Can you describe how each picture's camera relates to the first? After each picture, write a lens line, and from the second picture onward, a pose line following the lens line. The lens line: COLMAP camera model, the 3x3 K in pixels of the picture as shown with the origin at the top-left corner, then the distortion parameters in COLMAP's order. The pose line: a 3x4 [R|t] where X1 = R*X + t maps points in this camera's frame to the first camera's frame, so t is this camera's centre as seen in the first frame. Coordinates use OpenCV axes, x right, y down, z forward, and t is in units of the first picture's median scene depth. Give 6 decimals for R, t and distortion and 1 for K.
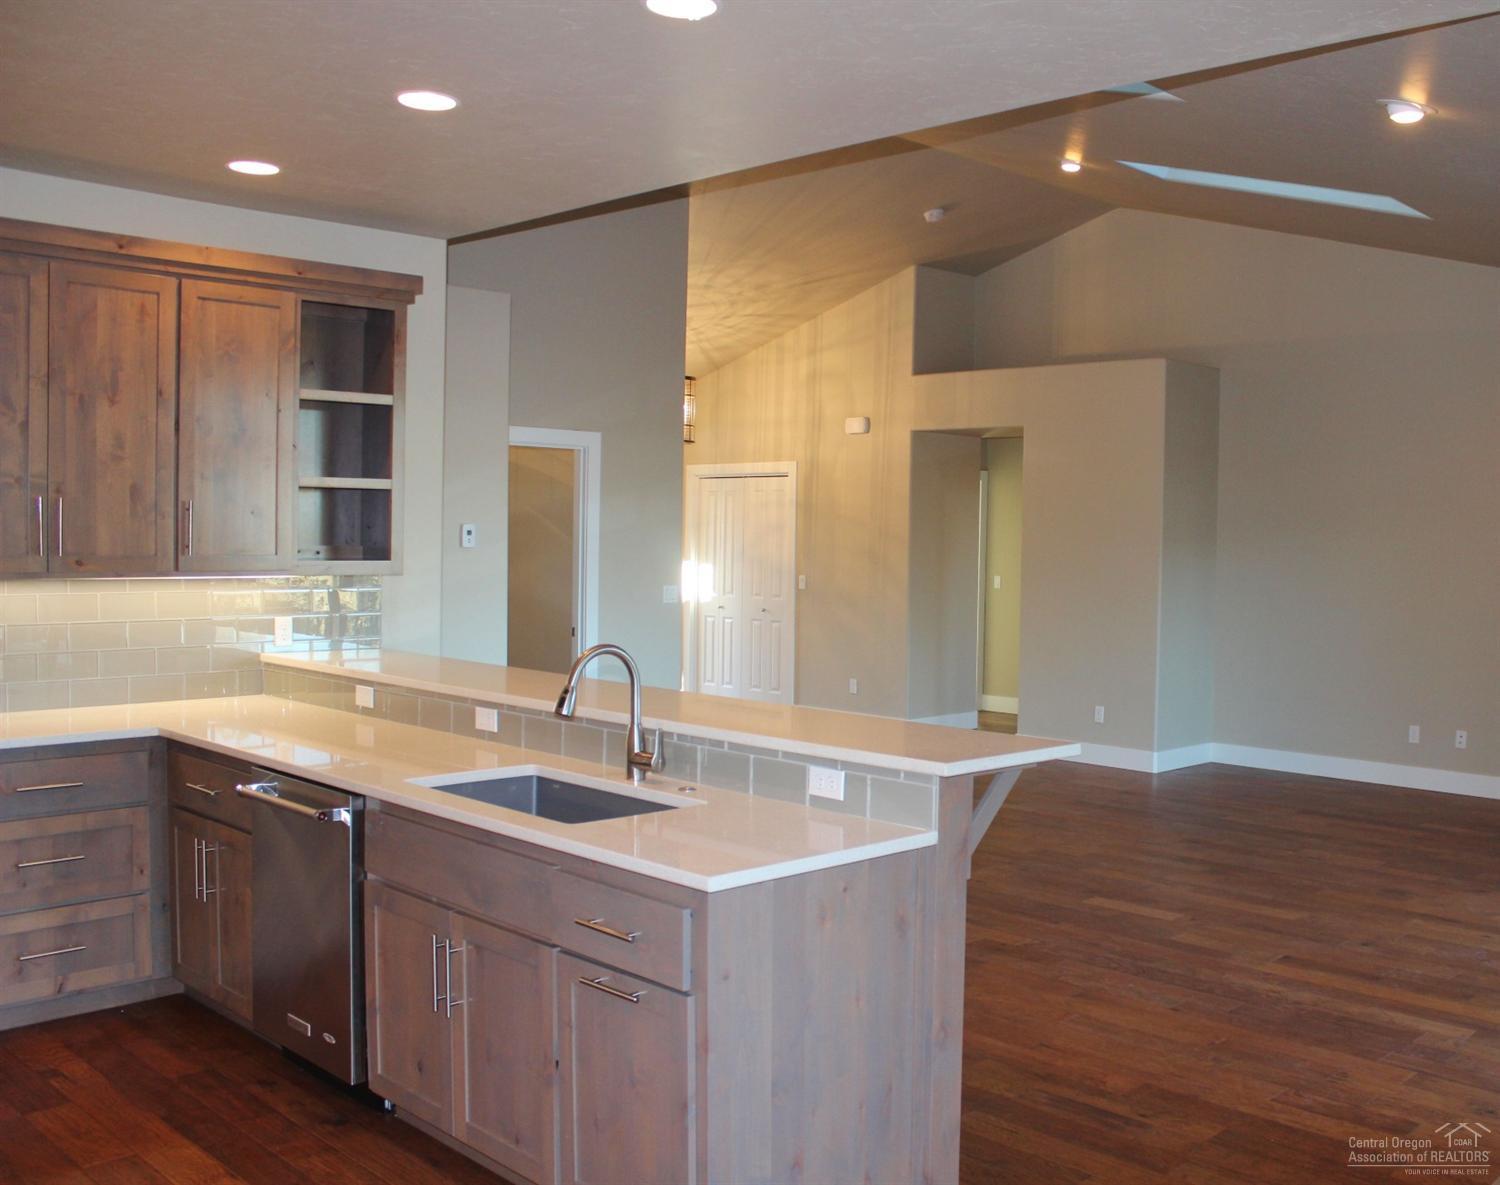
lens RADIAL K [[1497.2, 0, 750.1], [0, 1497.2, 593.5], [0, 0, 1]] dist [-0.005749, 0.000000]
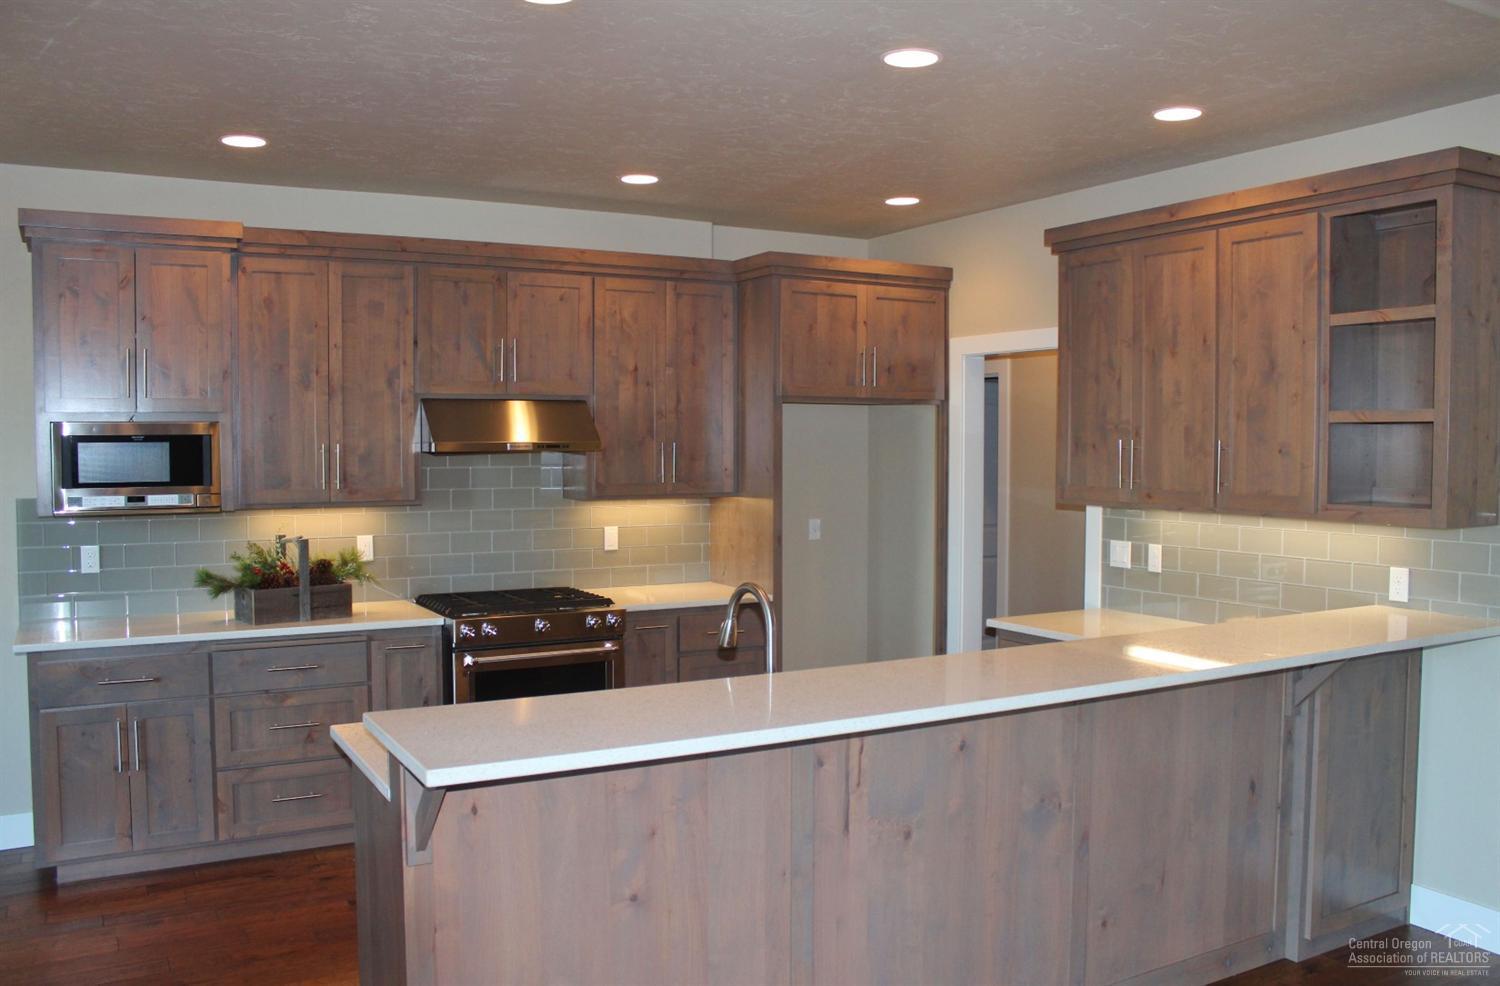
lens RADIAL K [[1263.6, 0, 750.4], [0, 1263.6, 493.9], [0, 0, 1]] dist [-0.009263, -0.003015]
pose [[-0.231581, 0.034142, -0.972216, 0.569299], [-0.046275, 0.997866, 0.046066, -0.051472], [0.971714, 0.055657, -0.229507, 0.906374]]
